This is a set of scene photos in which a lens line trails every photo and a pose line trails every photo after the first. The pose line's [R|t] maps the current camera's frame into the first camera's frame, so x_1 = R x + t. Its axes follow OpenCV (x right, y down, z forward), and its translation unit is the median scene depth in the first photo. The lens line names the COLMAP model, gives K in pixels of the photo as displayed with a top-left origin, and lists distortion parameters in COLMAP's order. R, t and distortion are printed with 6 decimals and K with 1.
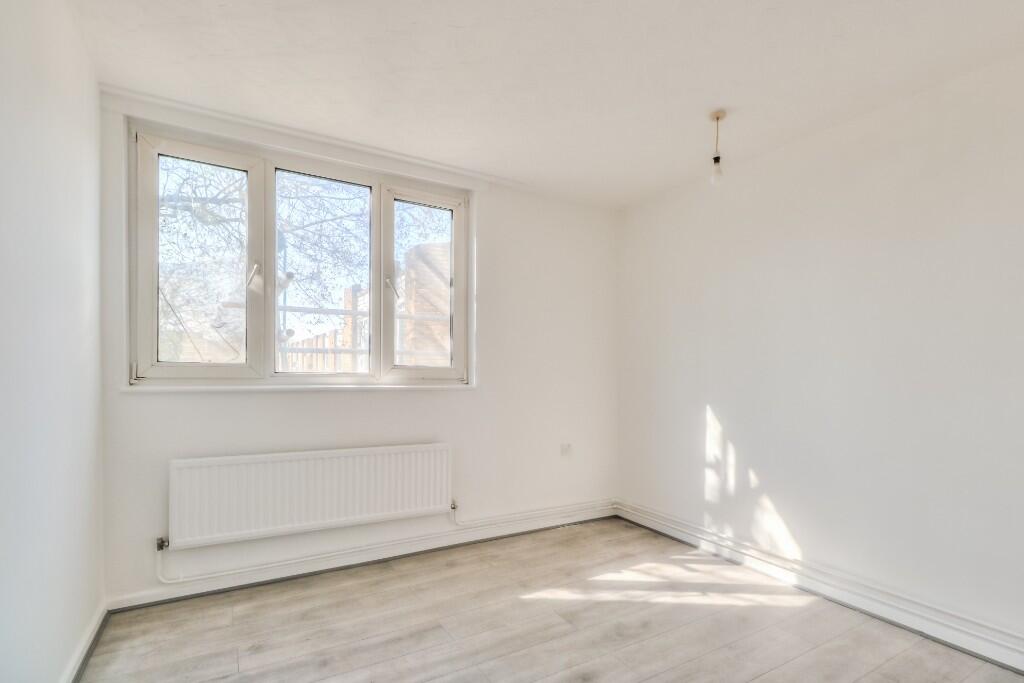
lens RADIAL K [[495.5, 0, 508.5], [0, 495.5, 355.7], [0, 0, 1]] dist [0.010347, -0.000667]
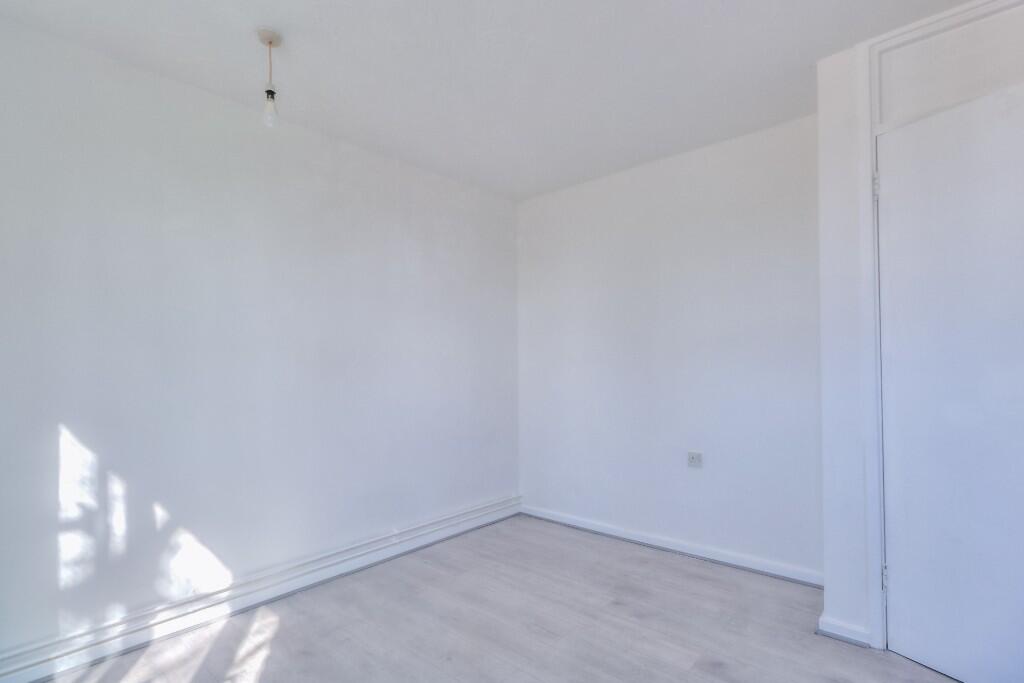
lens RADIAL K [[495.5, 0, 508.5], [0, 495.5, 355.7], [0, 0, 1]] dist [0.010347, -0.000667]
pose [[-0.332551, 0.037725, 0.942331, -0.372097], [-0.009155, 0.999023, -0.043225, 0.042337], [-0.943041, -0.023001, -0.331881, 0.762330]]
